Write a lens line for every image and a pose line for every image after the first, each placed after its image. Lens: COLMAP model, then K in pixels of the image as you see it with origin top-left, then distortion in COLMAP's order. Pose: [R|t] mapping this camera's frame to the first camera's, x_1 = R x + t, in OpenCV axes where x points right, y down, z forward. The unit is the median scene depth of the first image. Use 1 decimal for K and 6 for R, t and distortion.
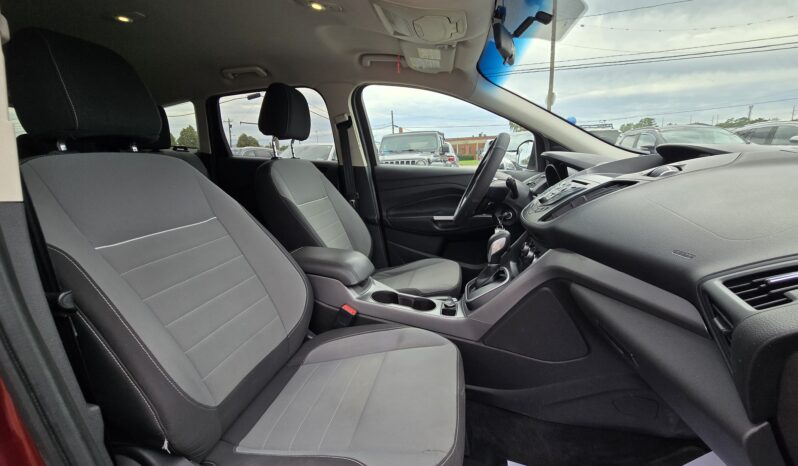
lens RADIAL K [[329.6, 0, 399.0], [0, 329.6, 233.0], [0, 0, 1]] dist [-0.000223, -0.000298]
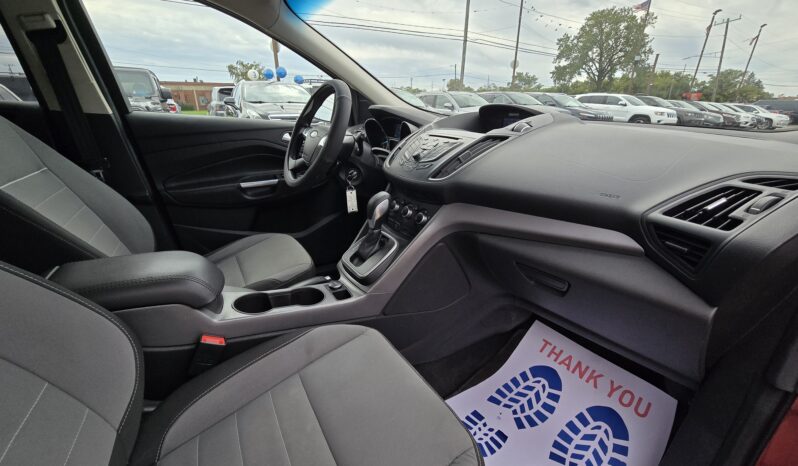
lens RADIAL K [[329.6, 0, 399.0], [0, 329.6, 233.0], [0, 0, 1]] dist [-0.000223, -0.000298]
pose [[0.731653, -0.199158, 0.651935, -0.165377], [0.112581, 0.978540, 0.172585, -0.029832], [-0.672316, -0.052876, 0.738373, 0.172800]]
